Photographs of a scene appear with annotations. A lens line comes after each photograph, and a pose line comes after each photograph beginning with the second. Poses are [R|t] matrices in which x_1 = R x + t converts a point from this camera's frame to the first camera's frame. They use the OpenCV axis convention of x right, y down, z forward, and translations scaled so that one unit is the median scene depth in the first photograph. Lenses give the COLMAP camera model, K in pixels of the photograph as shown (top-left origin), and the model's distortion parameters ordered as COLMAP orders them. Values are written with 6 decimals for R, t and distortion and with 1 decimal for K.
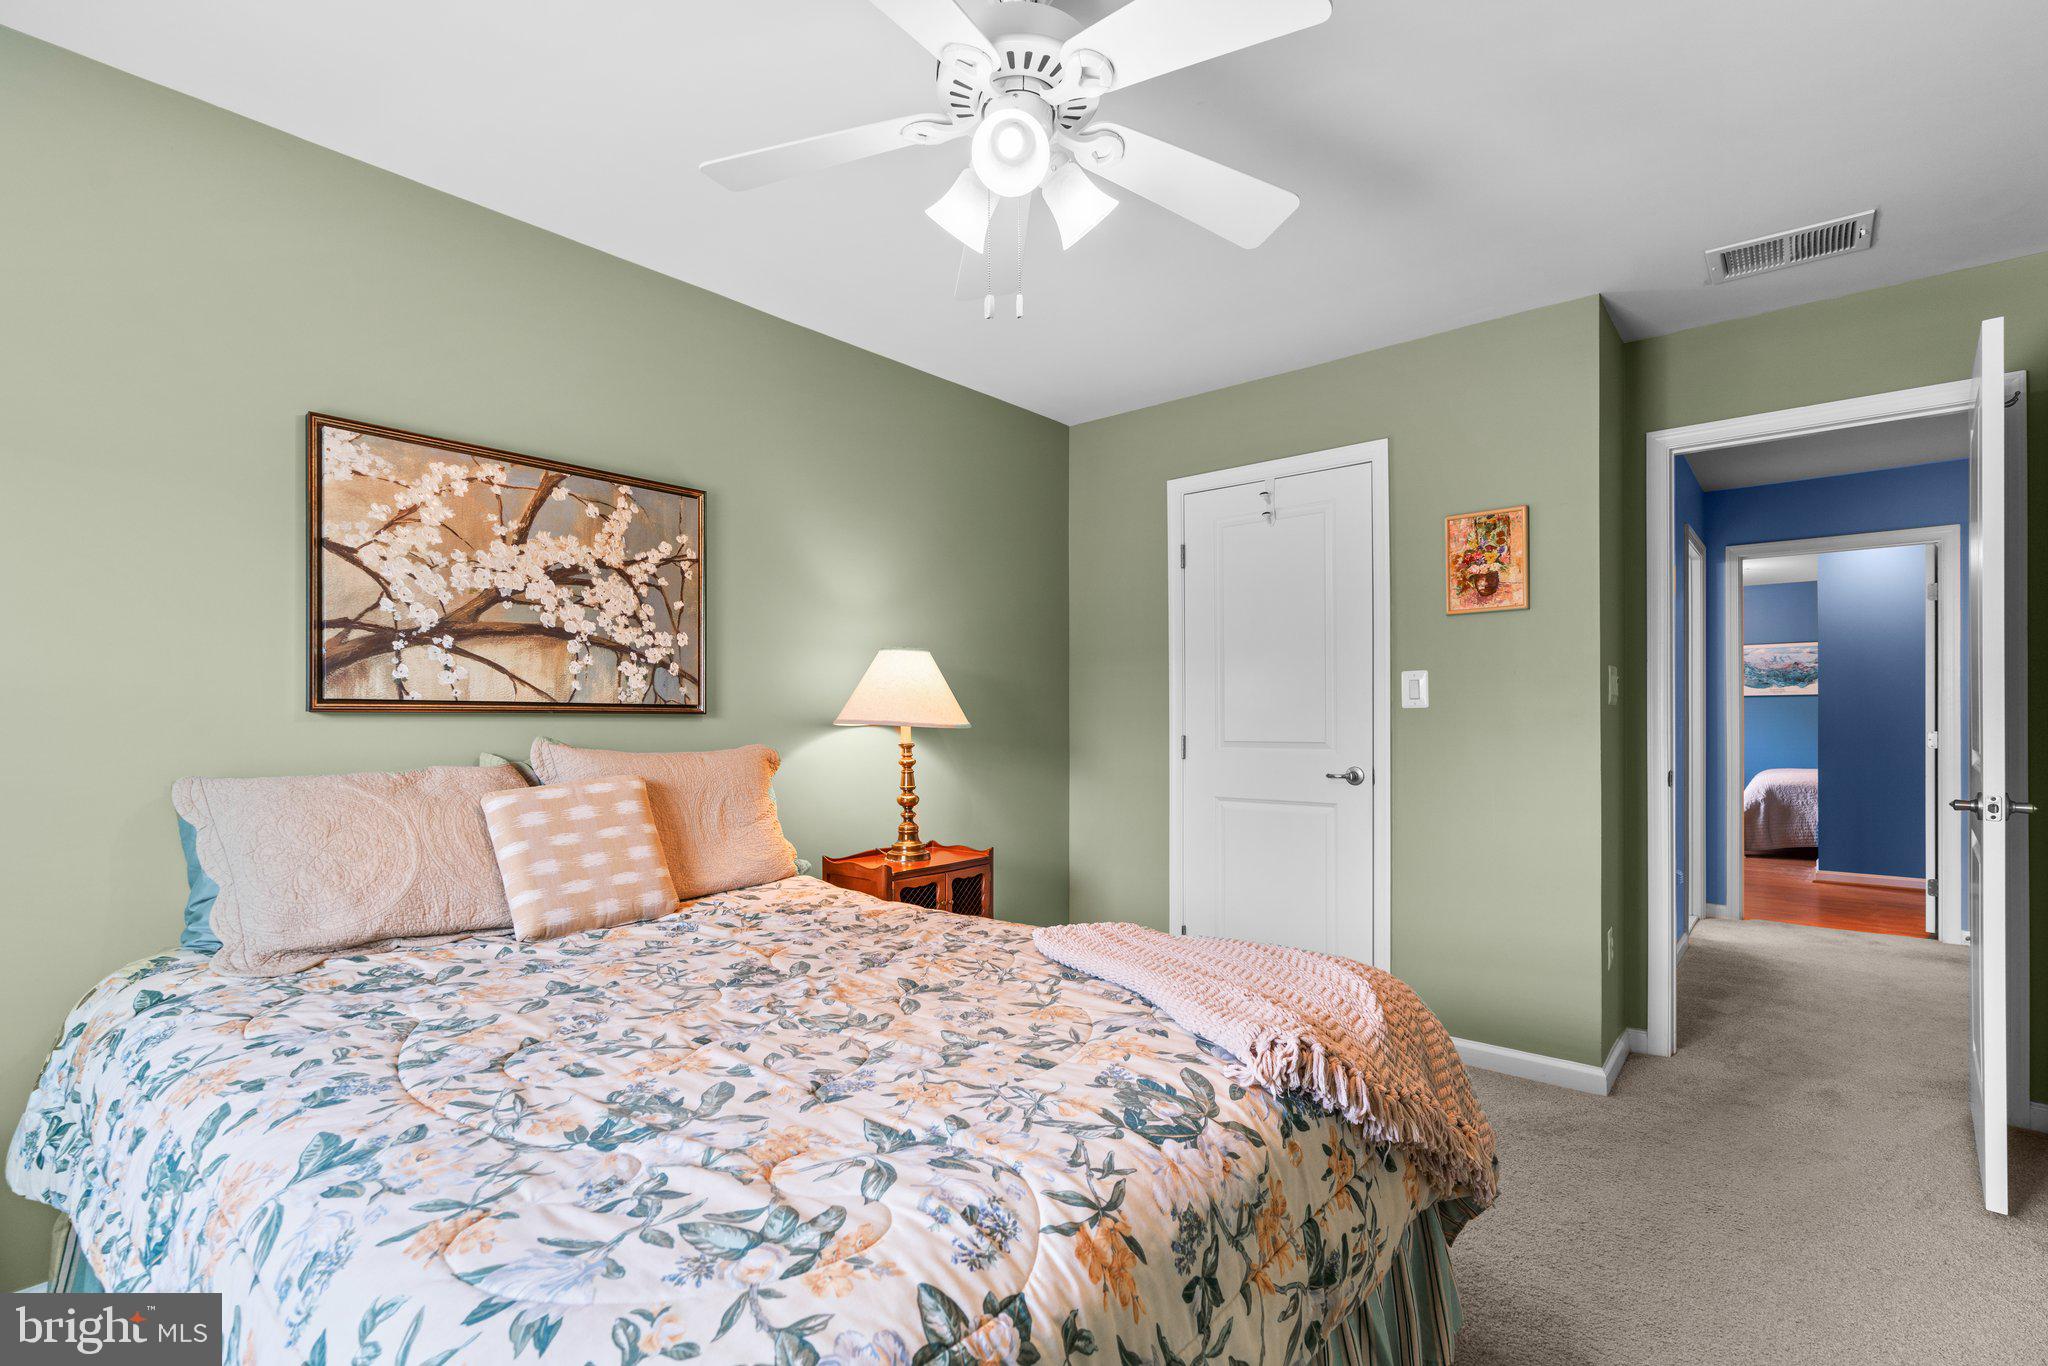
lens RADIAL K [[932.5, 0, 1015.8], [0, 932.5, 687.2], [0, 0, 1]] dist [-0.015522, 0.005112]
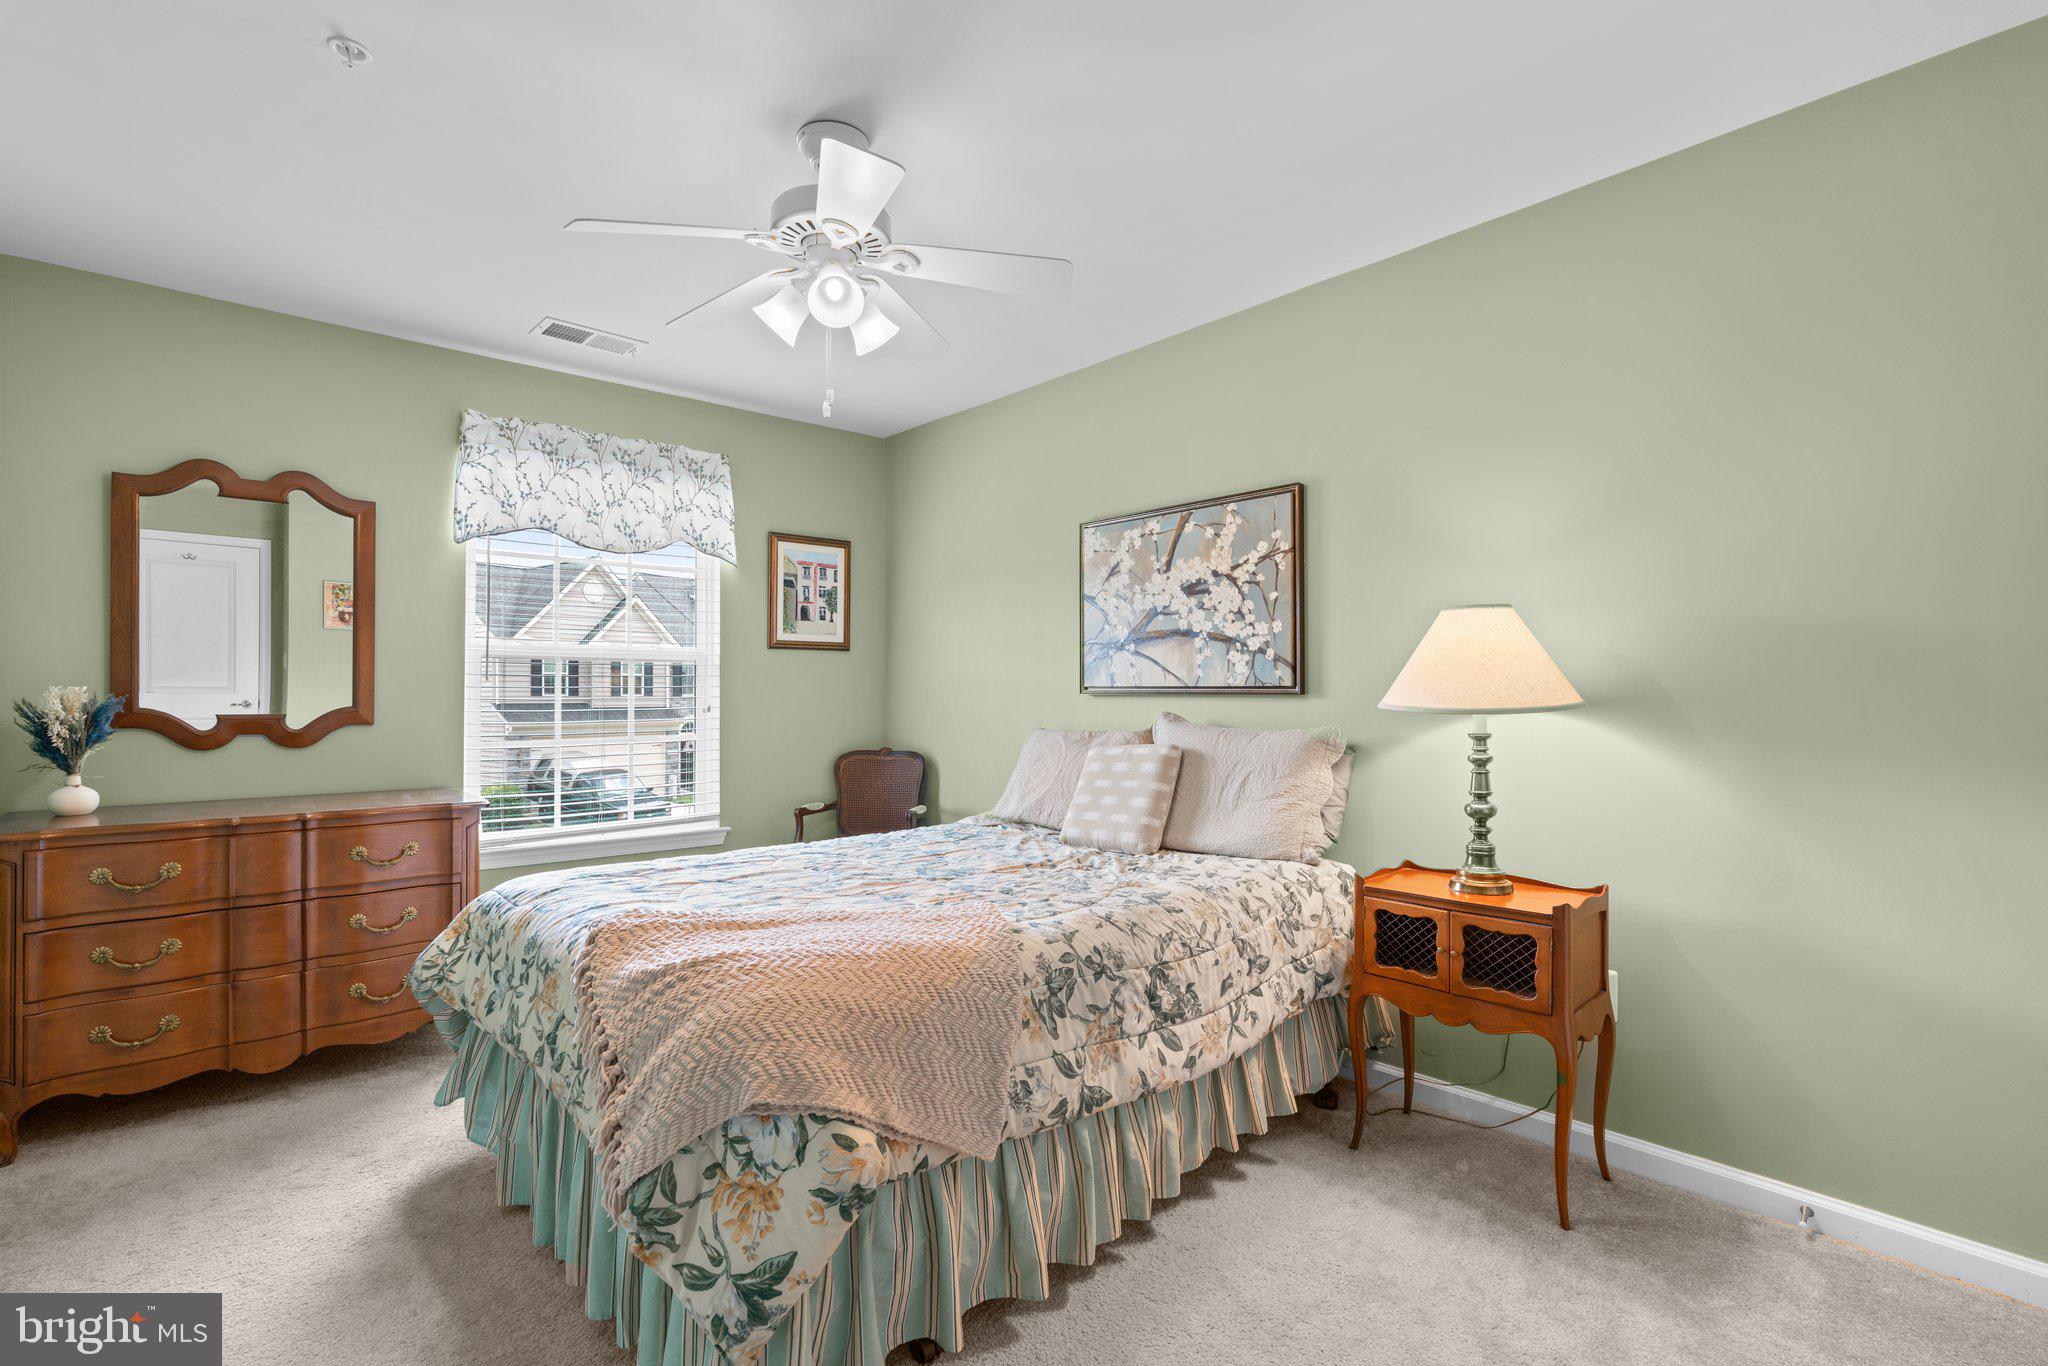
lens RADIAL K [[932.5, 0, 1015.8], [0, 932.5, 687.2], [0, 0, 1]] dist [-0.015522, 0.005112]
pose [[-0.133988, -0.020245, -0.990776, 0.804207], [0.018449, 0.999567, -0.022919, 0.041354], [0.990811, -0.021350, -0.133557, 0.890710]]
